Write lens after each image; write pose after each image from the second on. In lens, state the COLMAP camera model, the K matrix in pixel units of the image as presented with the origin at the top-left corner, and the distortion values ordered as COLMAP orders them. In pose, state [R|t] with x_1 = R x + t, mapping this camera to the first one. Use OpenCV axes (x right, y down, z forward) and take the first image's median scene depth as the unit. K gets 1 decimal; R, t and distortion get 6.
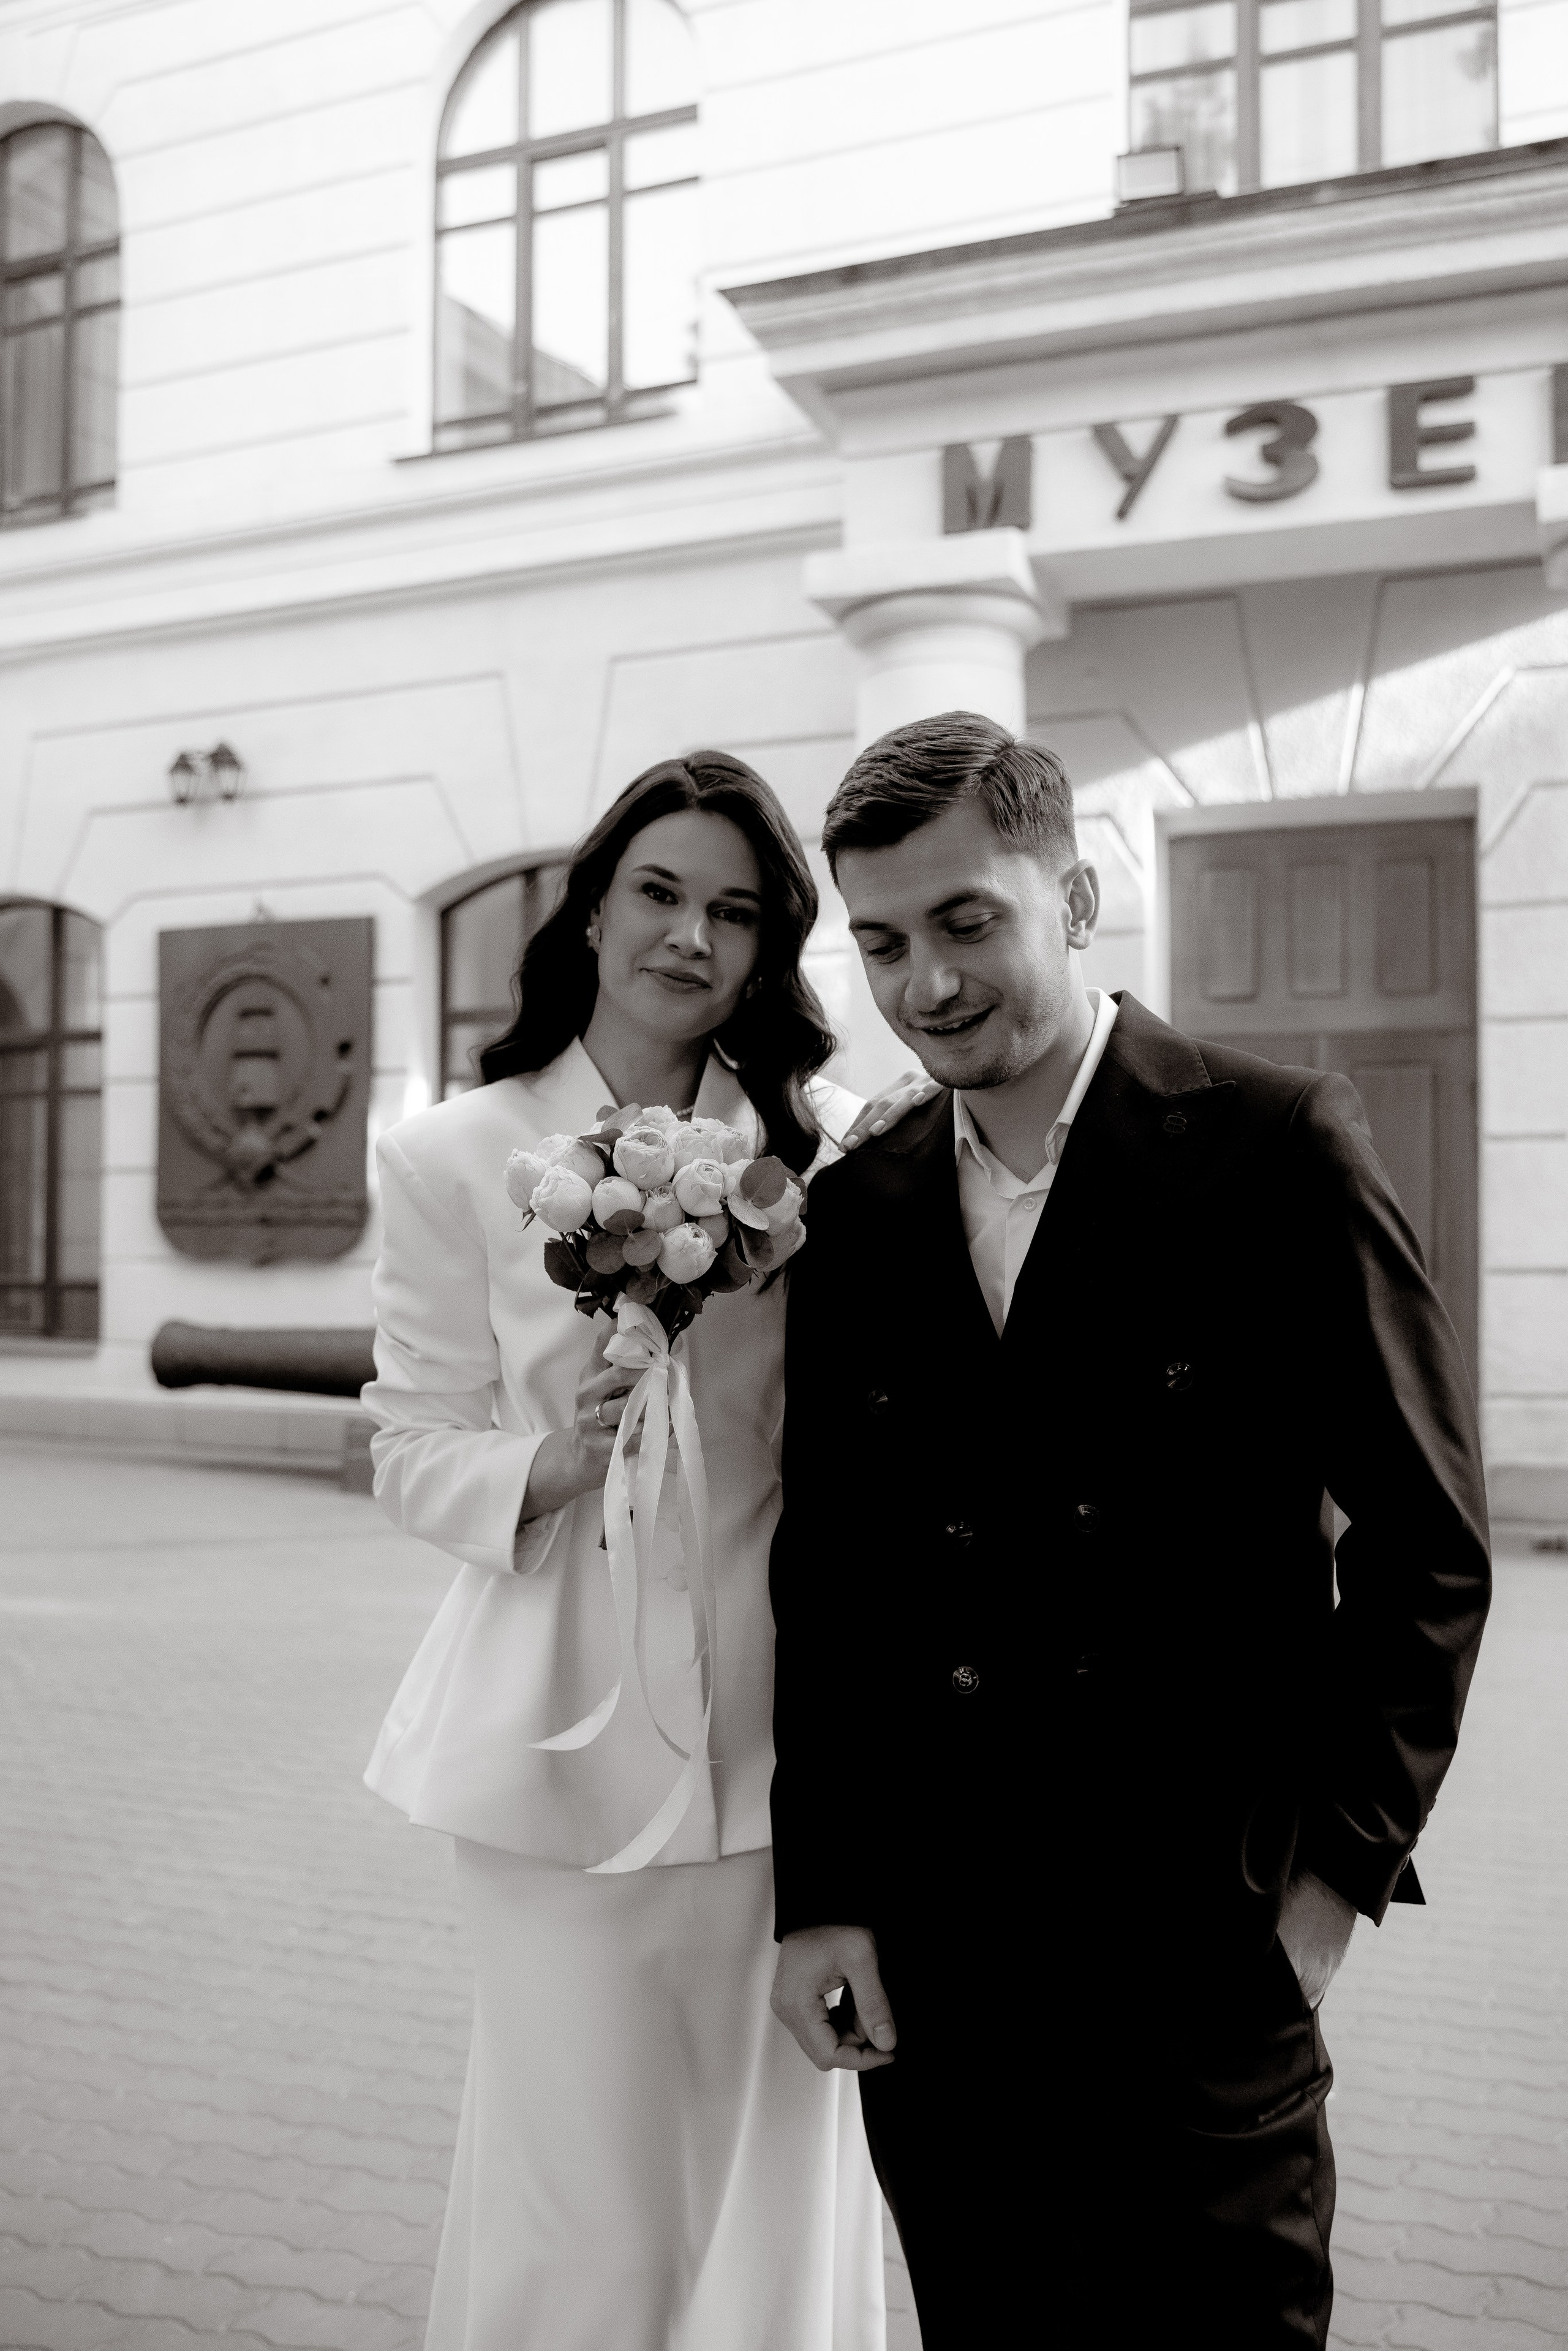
lens RADIAL K [[2196.1, 0, 775.5], [0, 2196.1, 1157.5], [0, 0, 1]] dist [-0.003450, 0.000000]
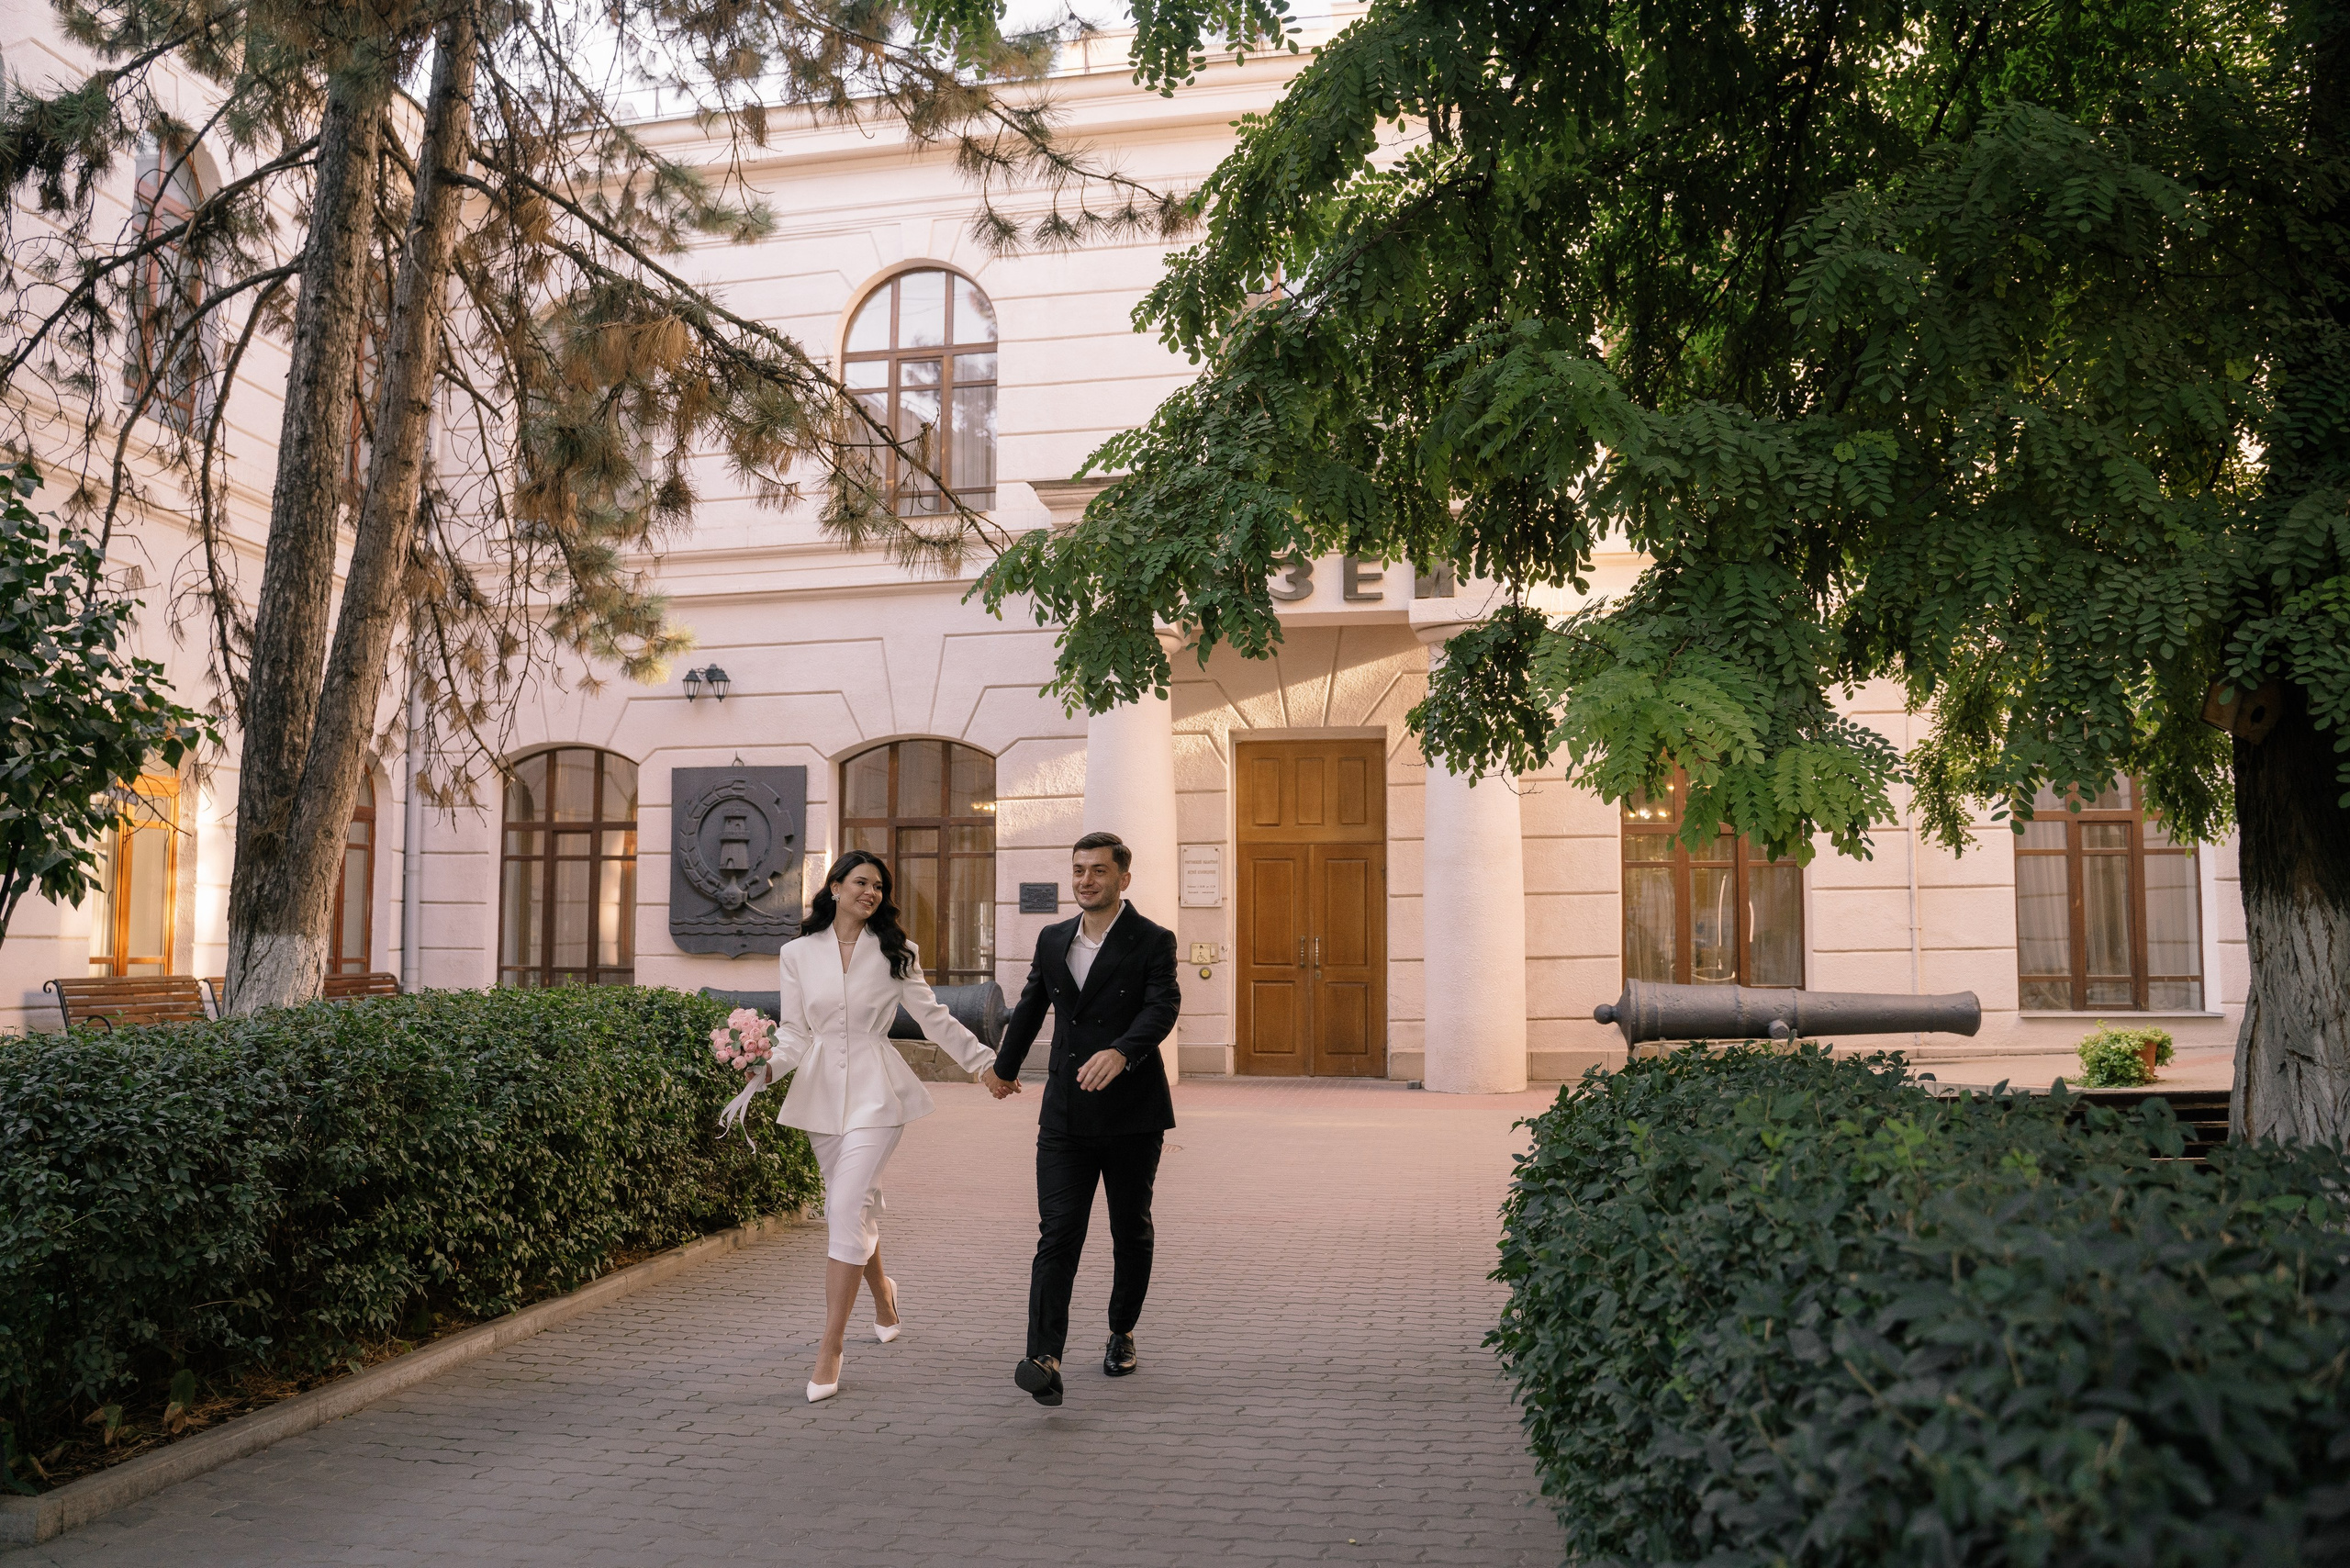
lens RADIAL K [[1916.6, 0, 1175.6], [0, 1916.6, 785.9], [0, 0, 1]] dist [-0.007183, -0.001416]
pose [[0.983130, 0.014113, 0.182362, -0.201059], [-0.007186, 0.999229, -0.038589, -0.040483], [-0.182766, 0.036627, 0.982474, -0.729723]]
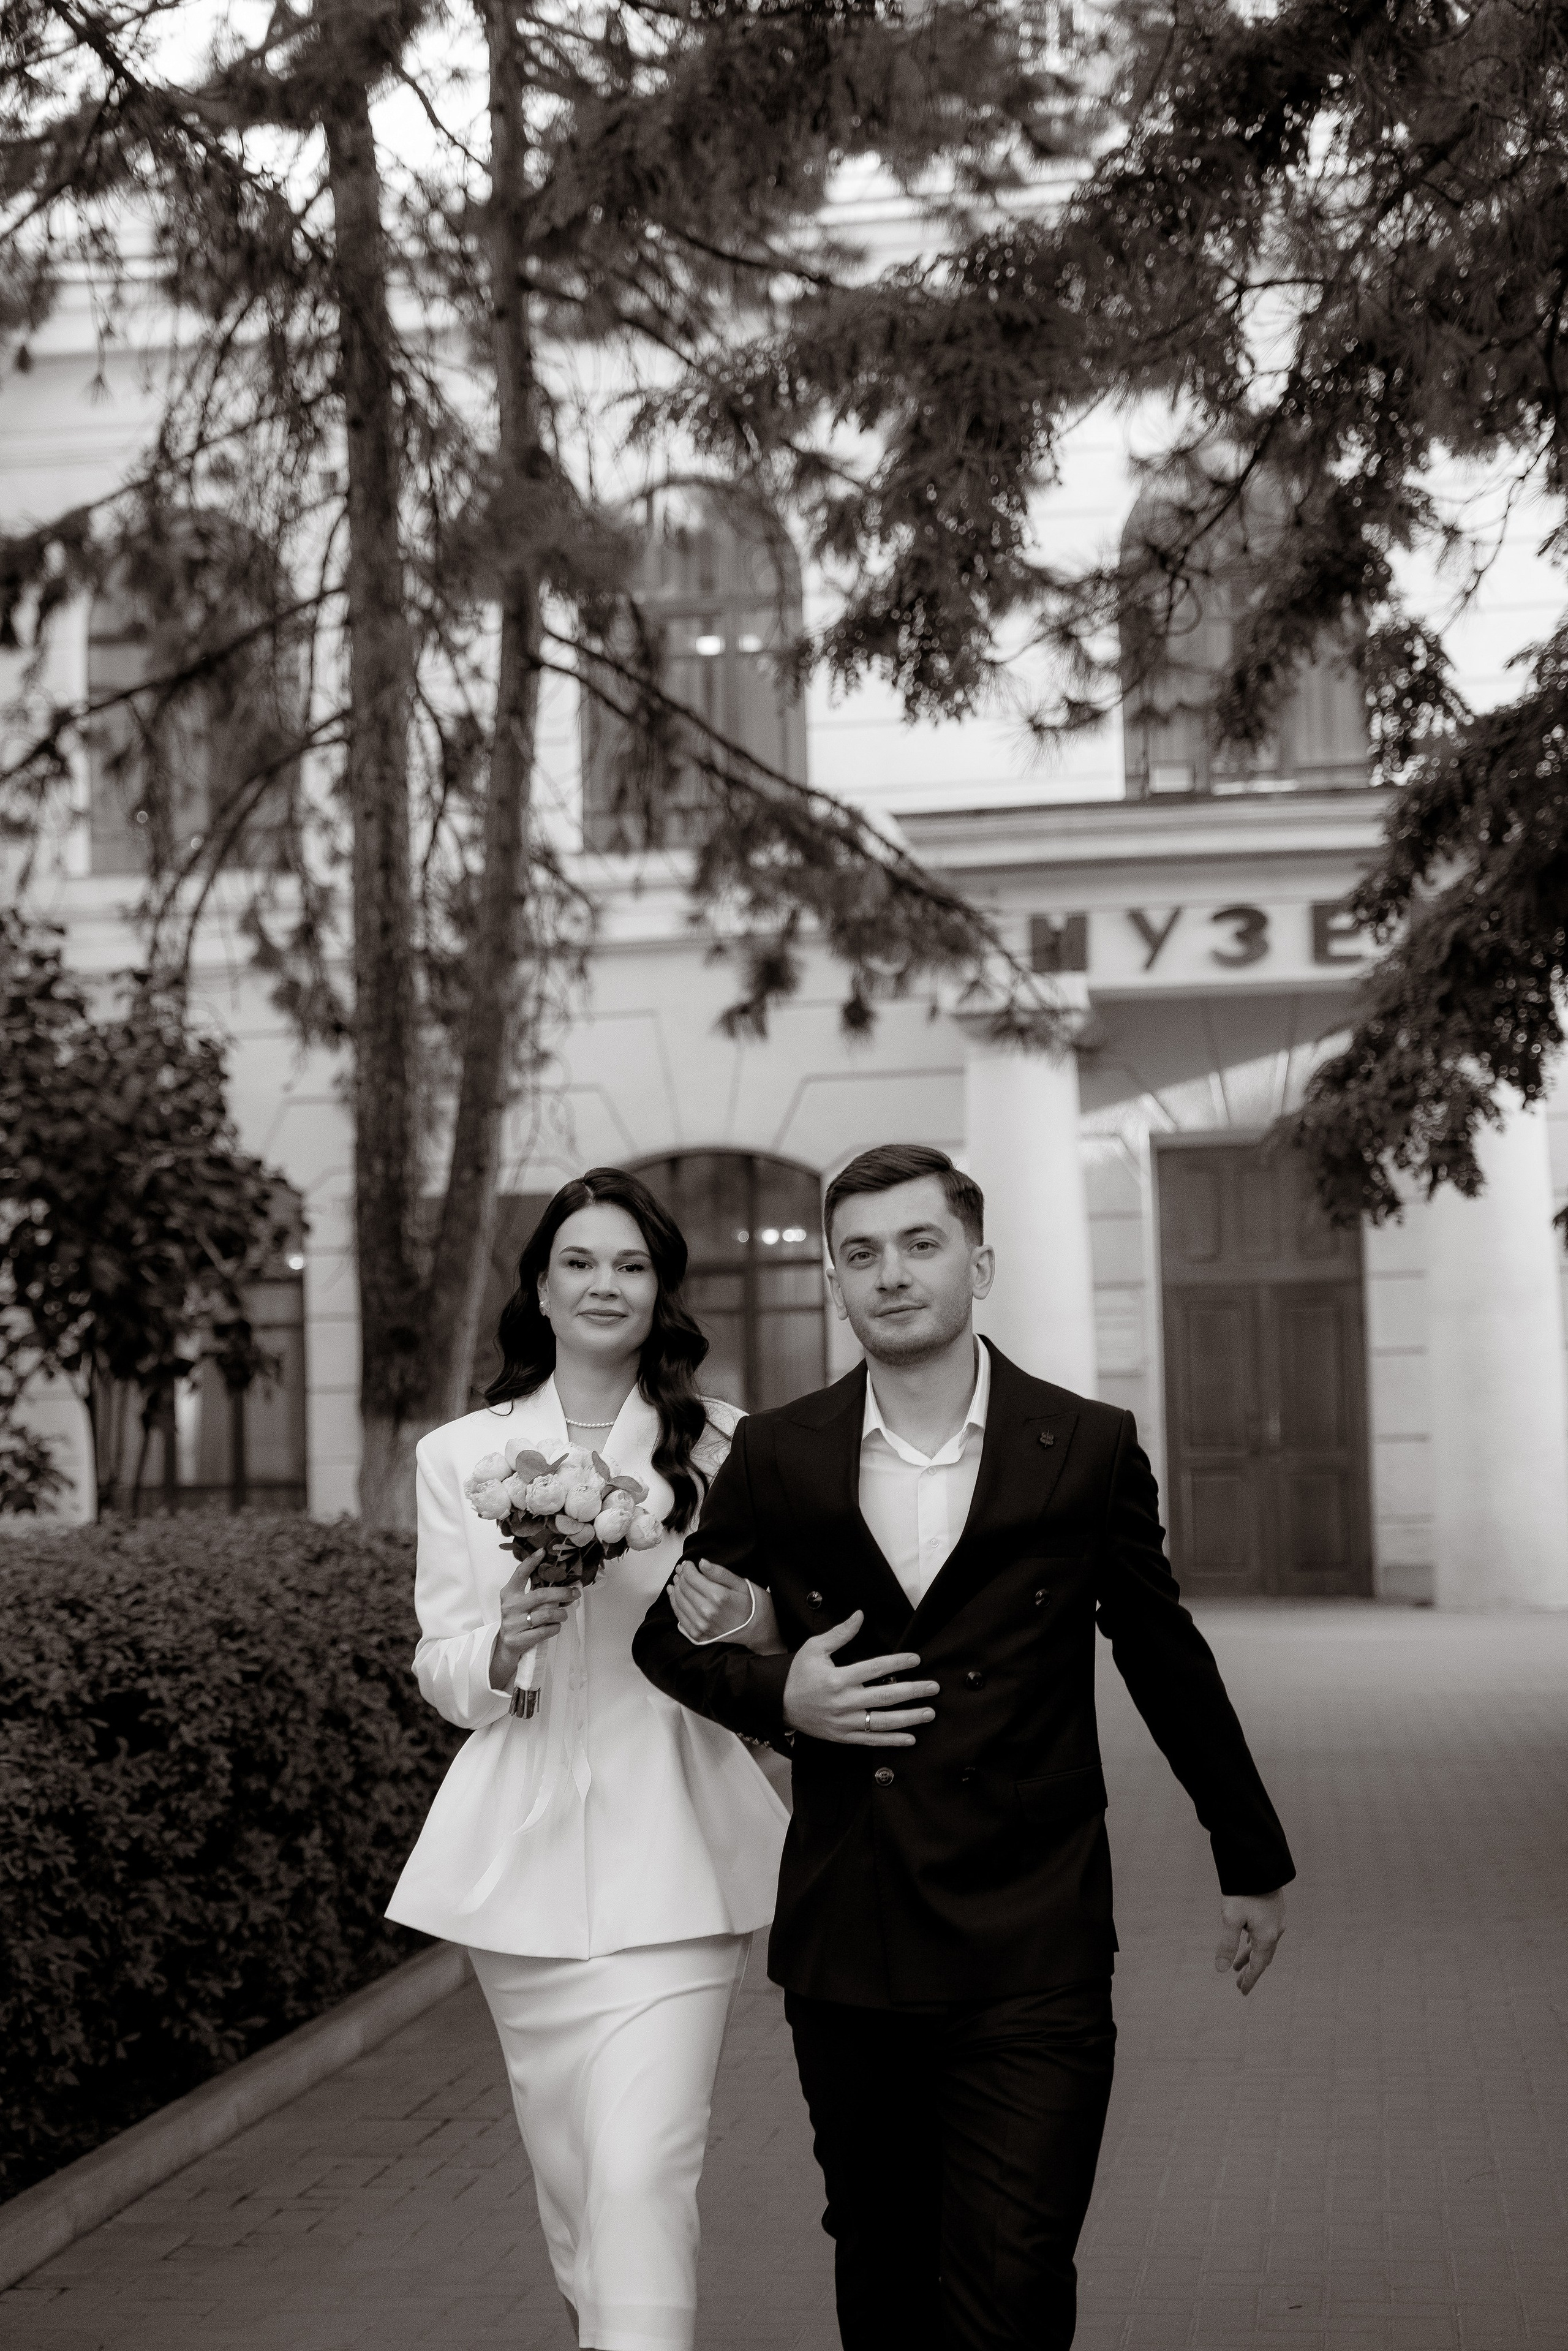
lens RADIAL K [[4020.5, 0, 783.5], [0, 4020.5, 1179.4], [0, 0, 1]] dist [0.235171, 0.000000]
pose [[0.979570, -0.012912, 0.200691, -0.632381], [0.018529, 0.999487, -0.026137, -0.061676], [-0.200250, 0.029321, 0.979306, -1.654929]]
